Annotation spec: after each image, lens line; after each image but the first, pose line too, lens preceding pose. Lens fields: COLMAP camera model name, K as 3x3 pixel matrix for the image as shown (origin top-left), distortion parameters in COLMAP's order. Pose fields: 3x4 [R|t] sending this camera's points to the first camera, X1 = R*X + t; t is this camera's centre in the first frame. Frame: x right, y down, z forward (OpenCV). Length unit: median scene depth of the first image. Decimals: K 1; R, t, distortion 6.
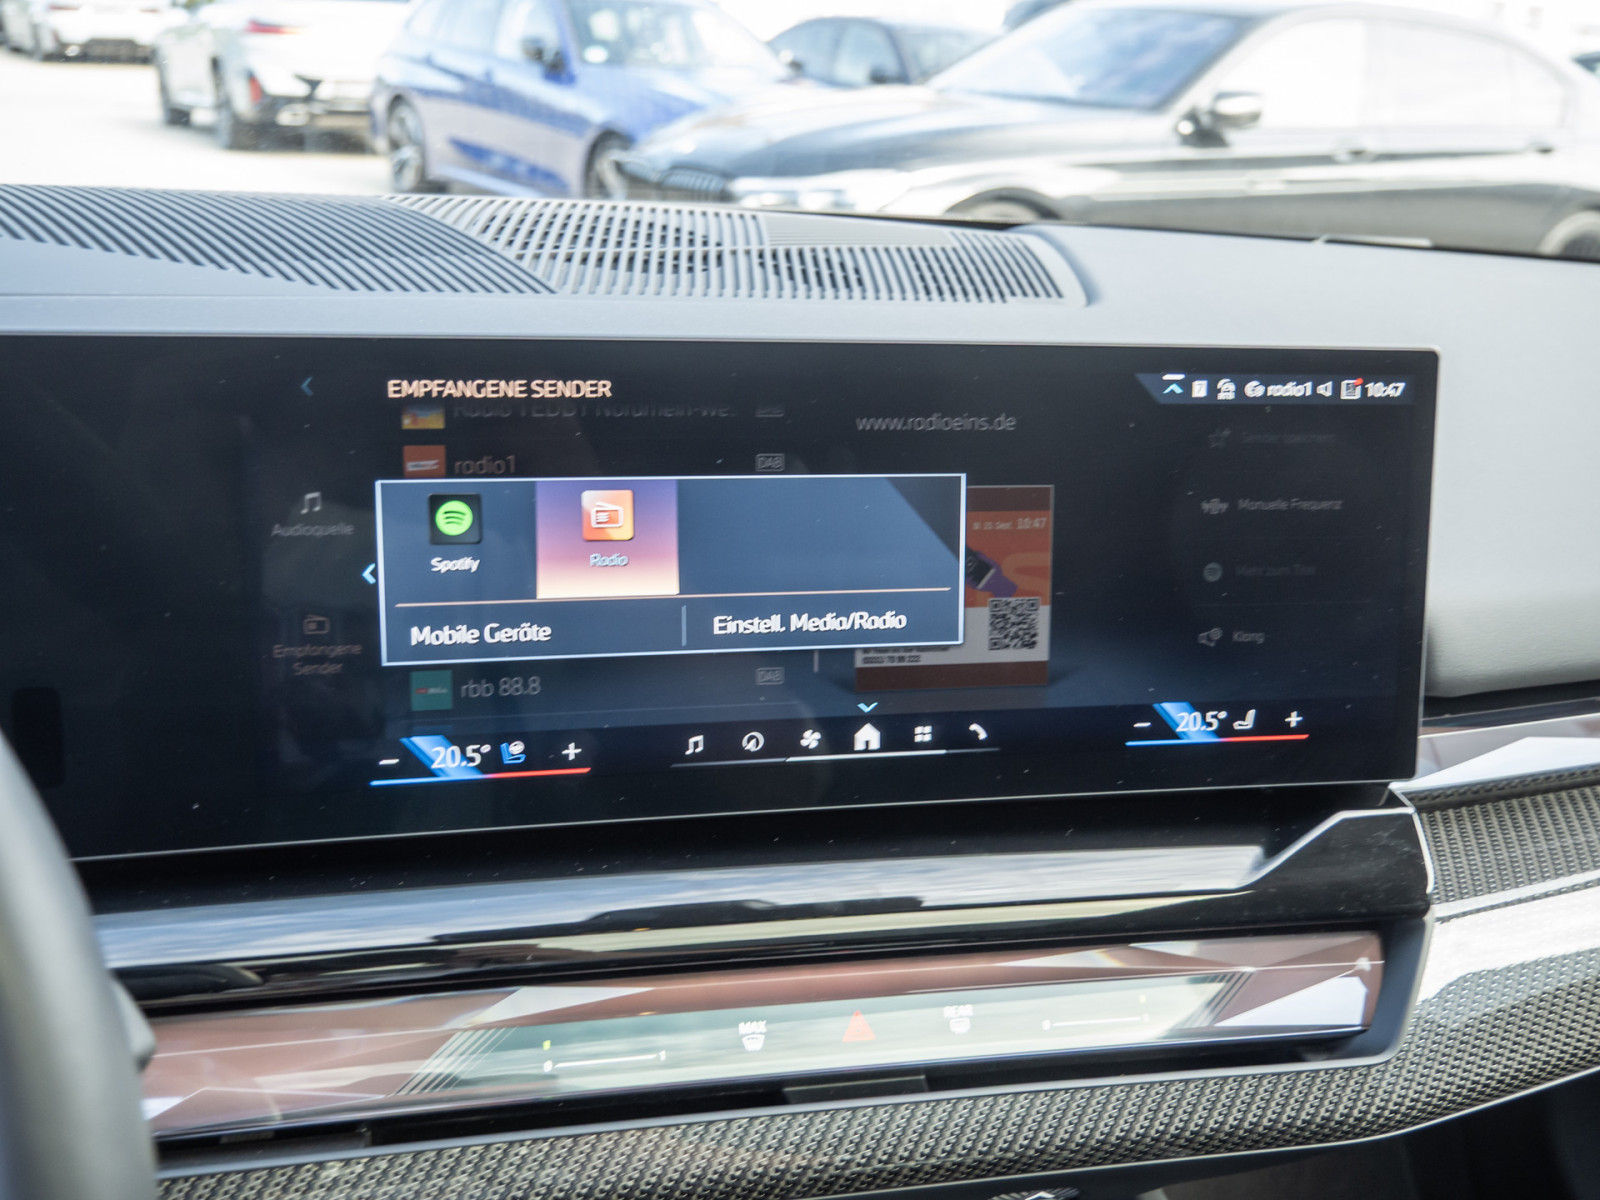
lens RADIAL K [[1602.7, 0, 800.0], [0, 1602.7, 600.0], [0, 0, 1]] dist [-0.016446, 0.003855]
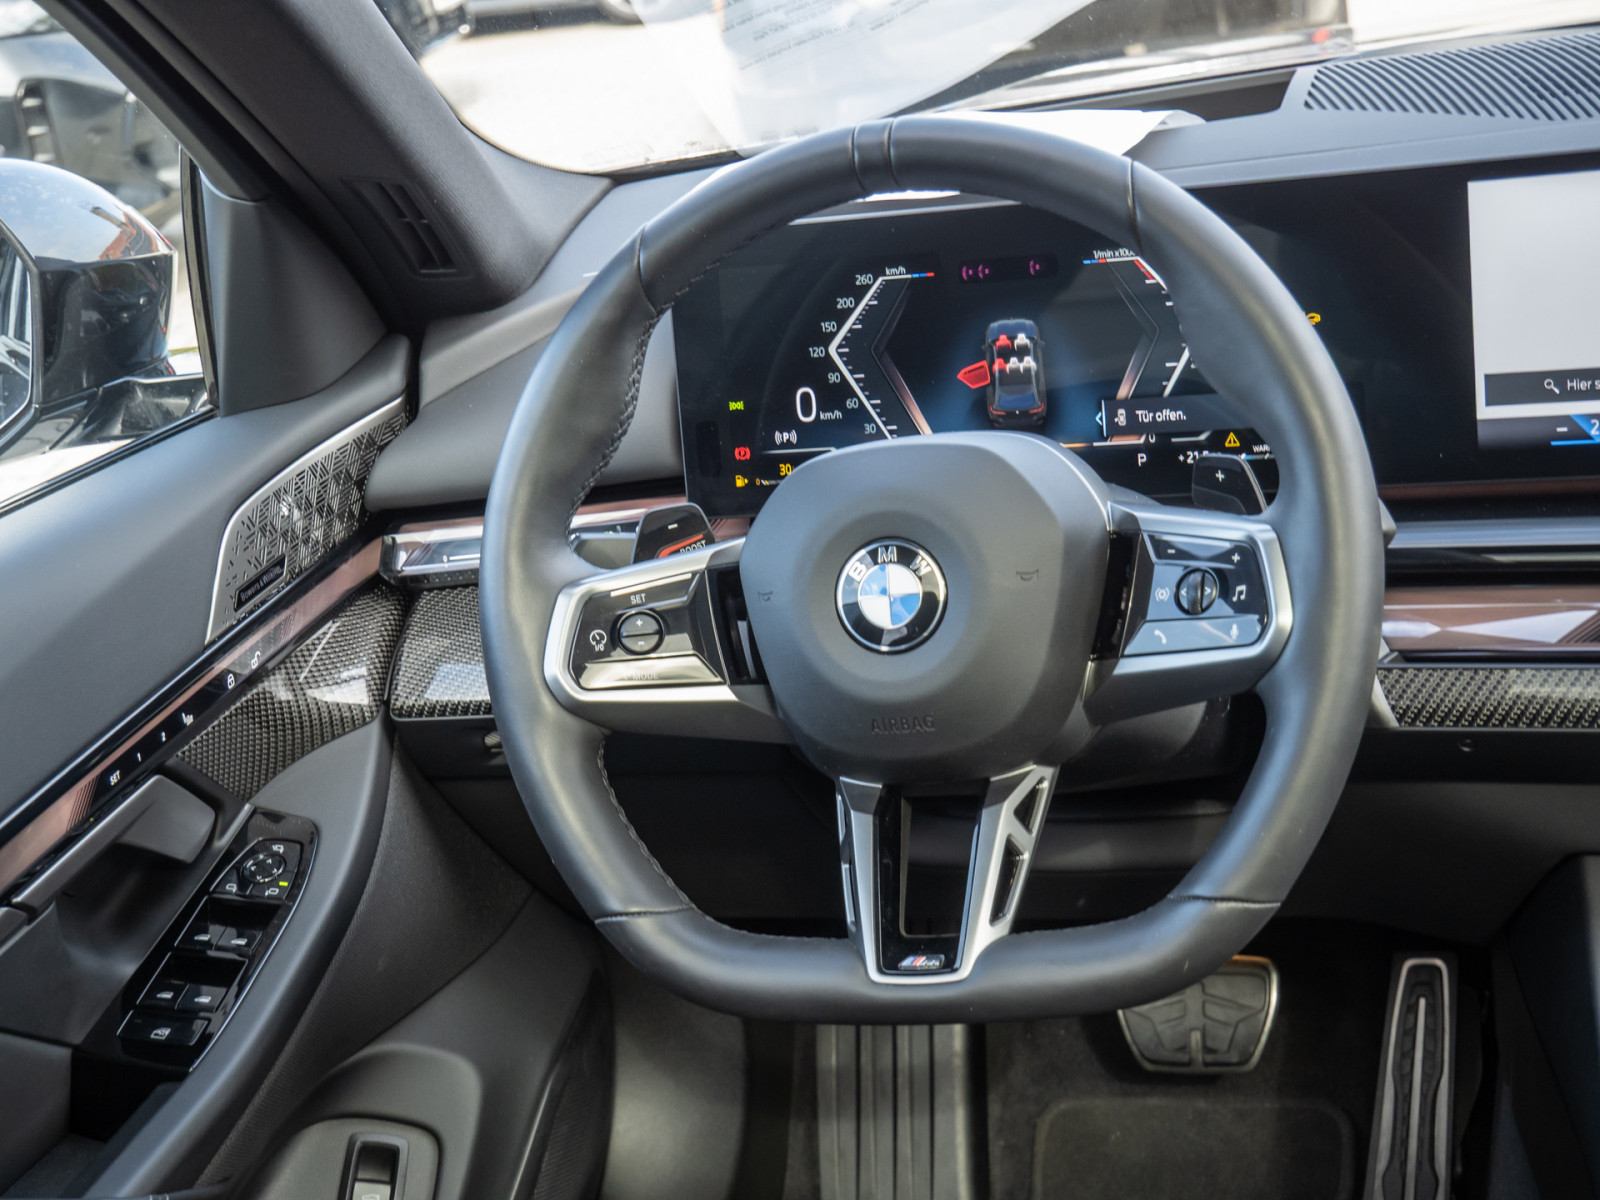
lens RADIAL K [[2510.2, 0, 800.0], [0, 2510.2, 600.0], [0, 0, 1]] dist [0.025096, -0.022459]
pose [[0.770336, 0.019522, -0.637339, 0.547560], [-0.007556, 0.999741, 0.021490, 0.164822], [0.637593, -0.011739, 0.770284, -1.009766]]
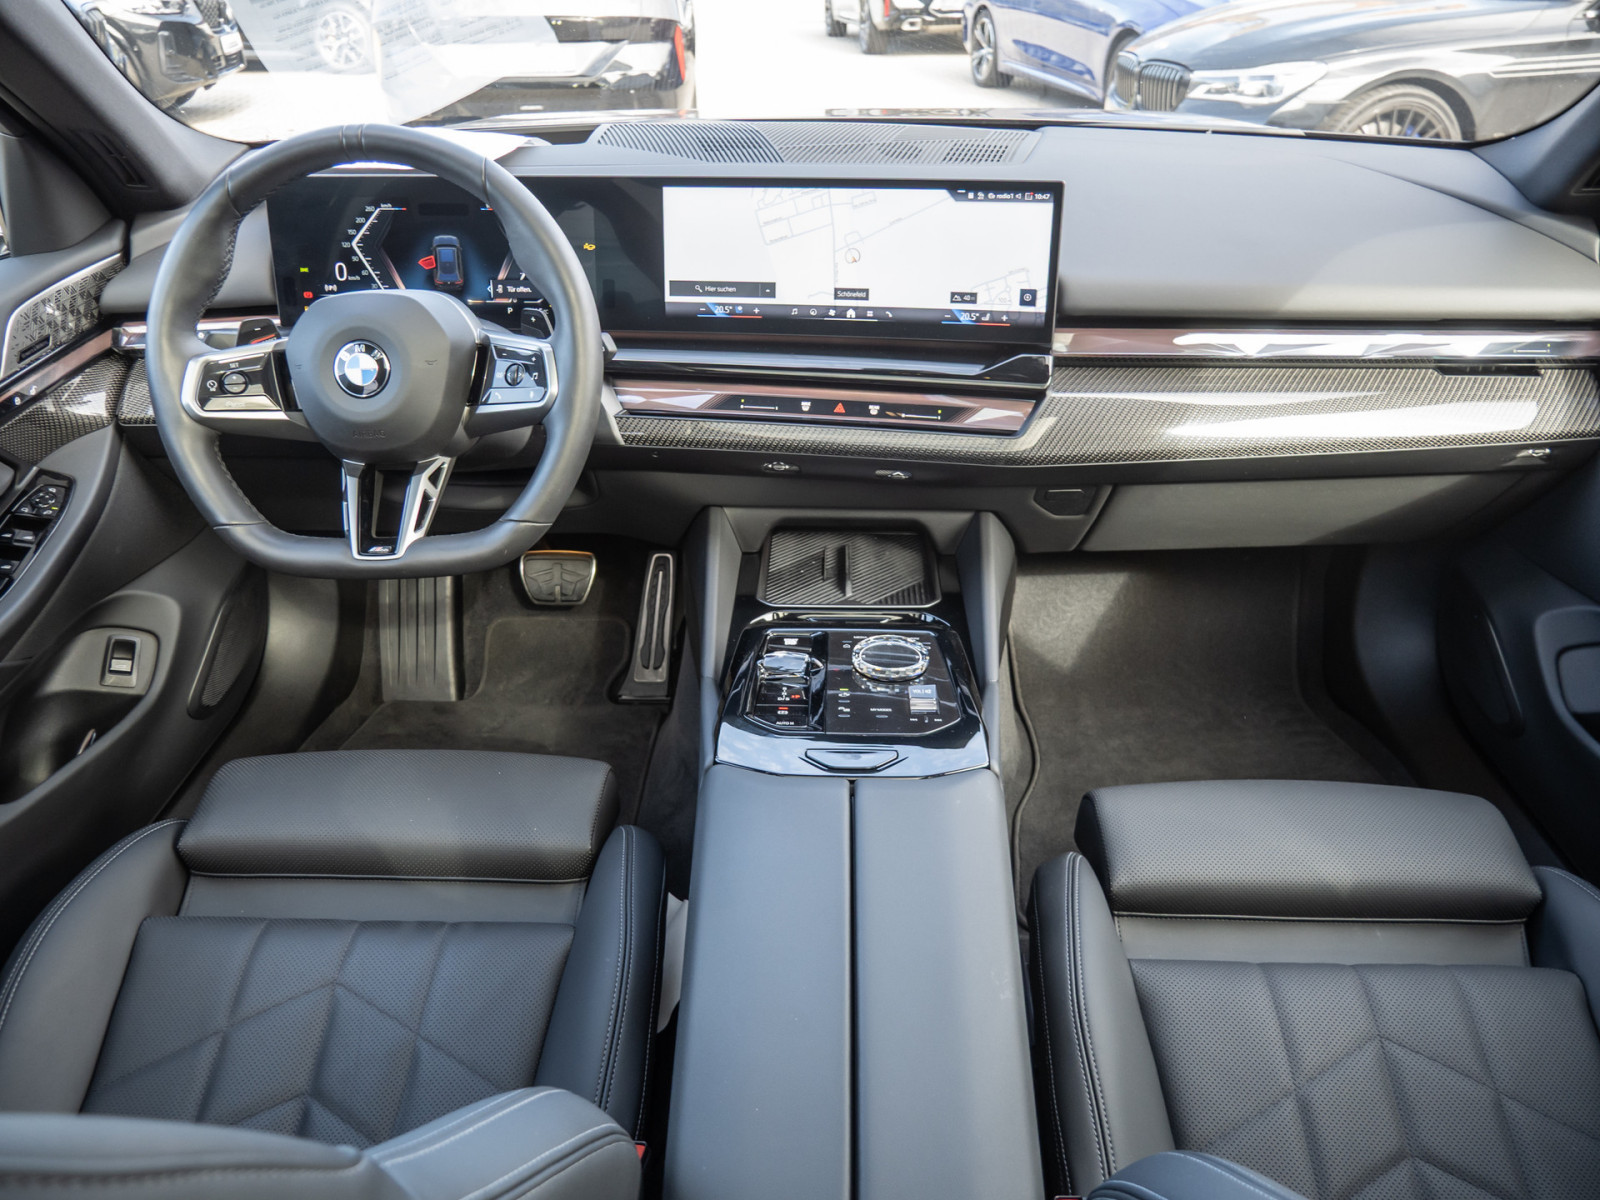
lens RADIAL K [[1169.7, 0, 800.0], [0, 1169.7, 600.0], [0, 0, 1]] dist [-0.030691, -0.009057]
pose [[0.922196, 0.128916, -0.364603, 0.676691], [-0.063376, 0.980435, 0.186363, 0.172725], [0.381495, -0.148756, 0.912323, -0.932285]]
